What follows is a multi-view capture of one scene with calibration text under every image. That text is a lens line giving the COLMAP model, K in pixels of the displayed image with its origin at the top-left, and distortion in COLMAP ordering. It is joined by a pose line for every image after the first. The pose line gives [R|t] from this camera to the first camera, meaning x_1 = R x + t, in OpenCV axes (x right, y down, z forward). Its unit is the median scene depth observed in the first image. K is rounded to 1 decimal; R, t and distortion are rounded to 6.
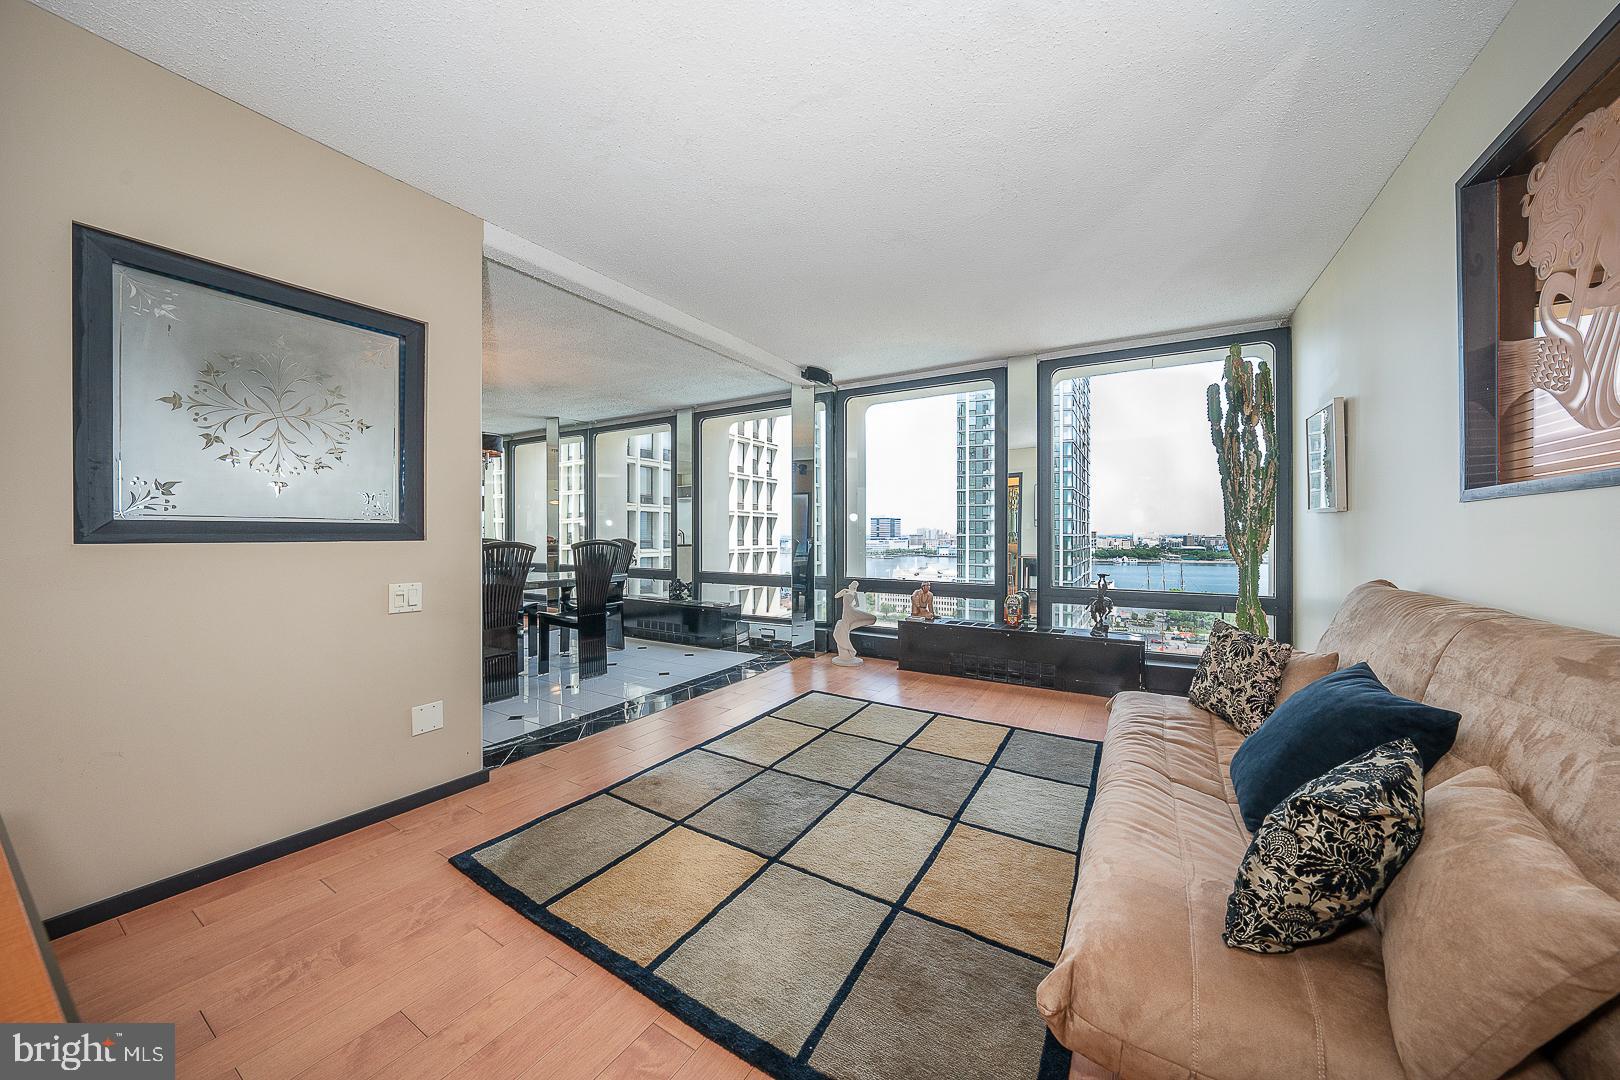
lens RADIAL K [[569.2, 0, 810.9], [0, 569.2, 534.8], [0, 0, 1]] dist [-0.016871, 0.001508]
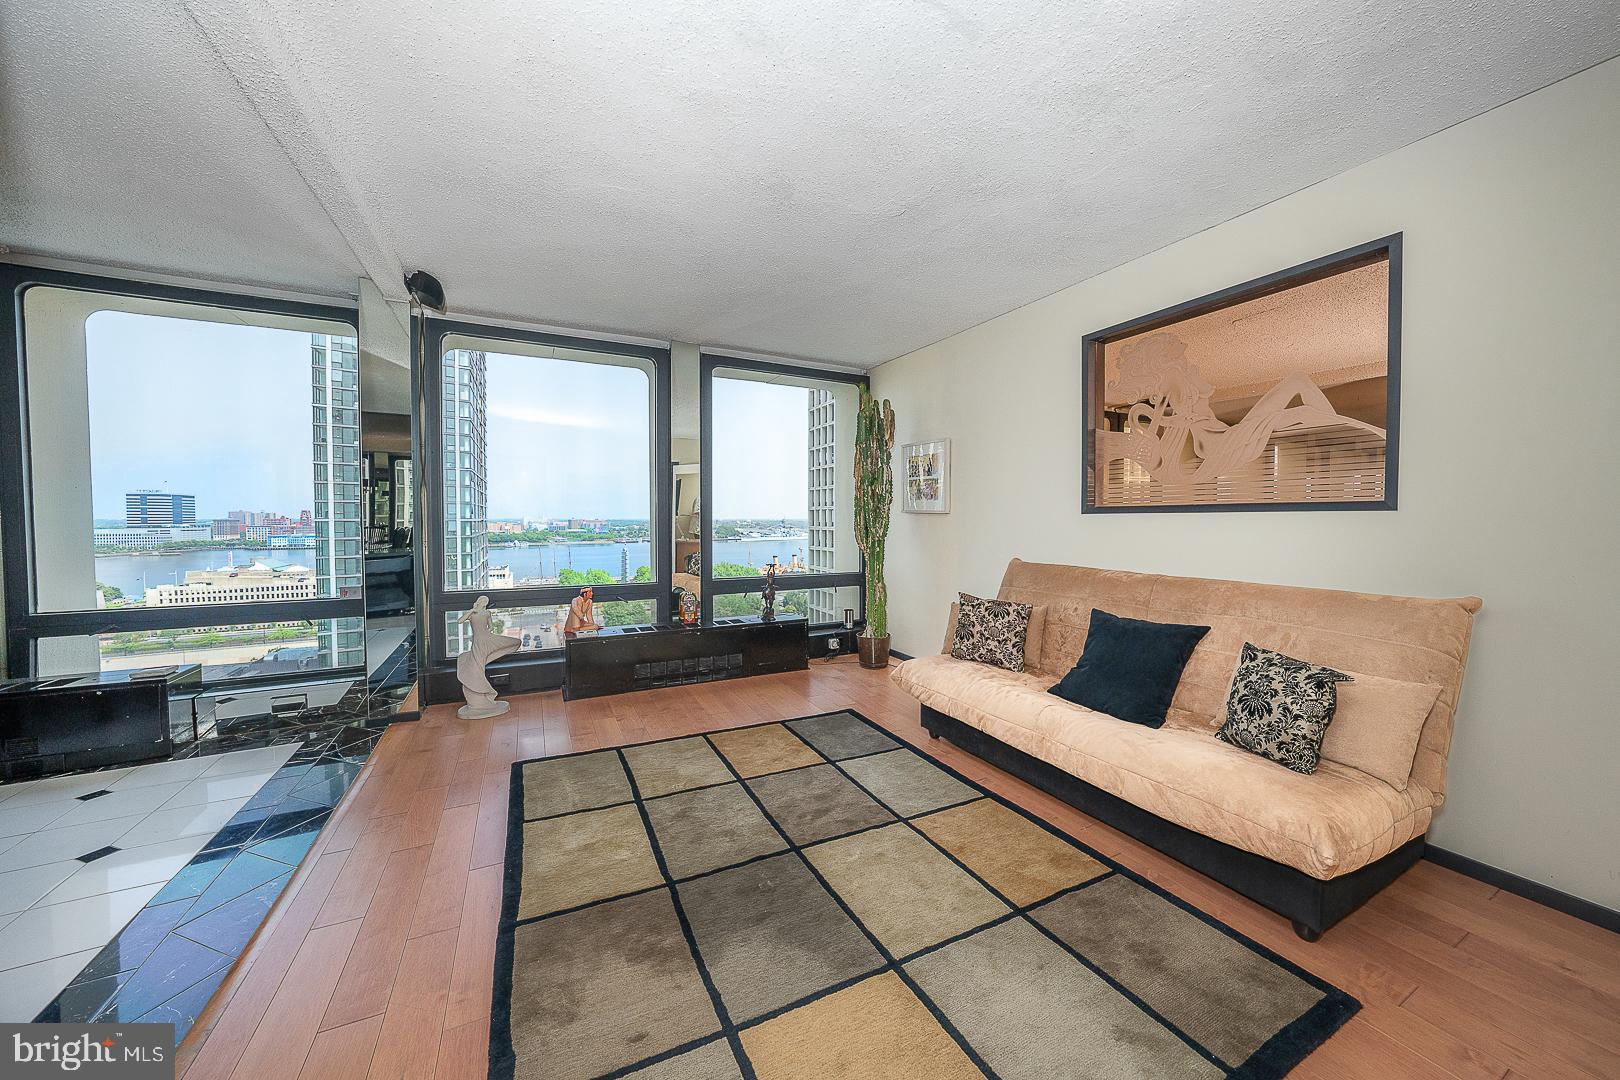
lens RADIAL K [[569.2, 0, 799.4], [0, 569.2, 534.1], [0, 0, 1]] dist [-0.016871, 0.001508]
pose [[0.527735, -0.026648, 0.848991, -0.326801], [0.002324, 0.999549, 0.029929, -0.017926], [-0.849406, -0.013821, 0.527559, 0.298265]]
